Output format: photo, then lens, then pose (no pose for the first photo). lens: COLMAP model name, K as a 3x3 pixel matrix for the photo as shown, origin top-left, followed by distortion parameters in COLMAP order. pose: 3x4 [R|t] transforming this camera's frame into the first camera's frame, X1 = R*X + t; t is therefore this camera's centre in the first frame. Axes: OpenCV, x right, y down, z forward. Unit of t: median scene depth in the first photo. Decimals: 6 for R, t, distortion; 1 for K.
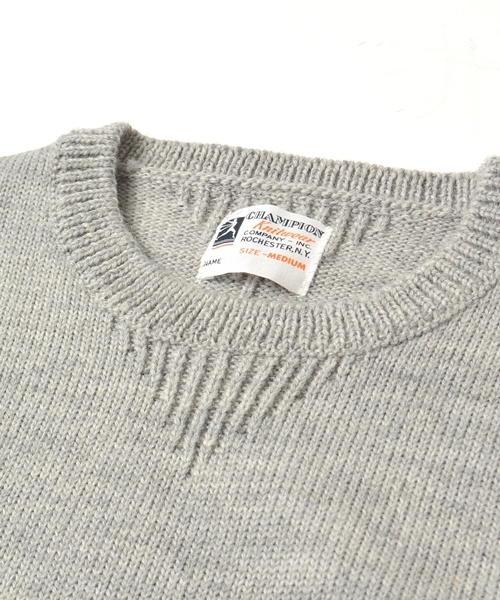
lens RADIAL K [[1224.3, 0, 250.0], [0, 1224.3, 300.0], [0, 0, 1]] dist [-0.074171, 0.228561]
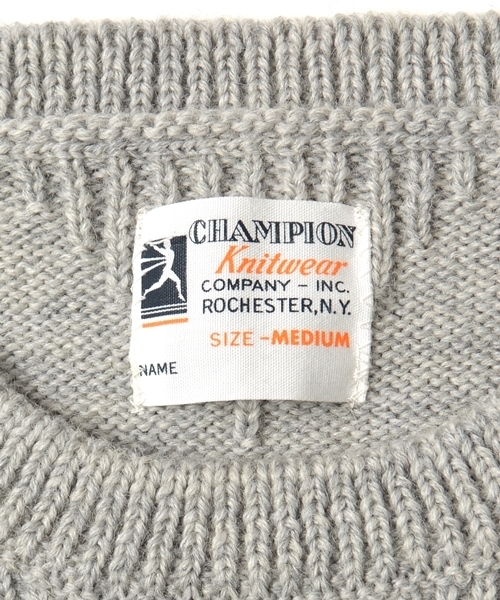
lens RADIAL K [[1224.3, 0, 250.0], [0, 1224.3, 300.0], [0, 0, 1]] dist [-0.074171, 0.228561]
pose [[0.953174, -0.288041, 0.092156, -0.031868], [0.199684, 0.828283, 0.523521, -0.292077], [-0.227126, -0.480604, 0.847014, 0.583474]]
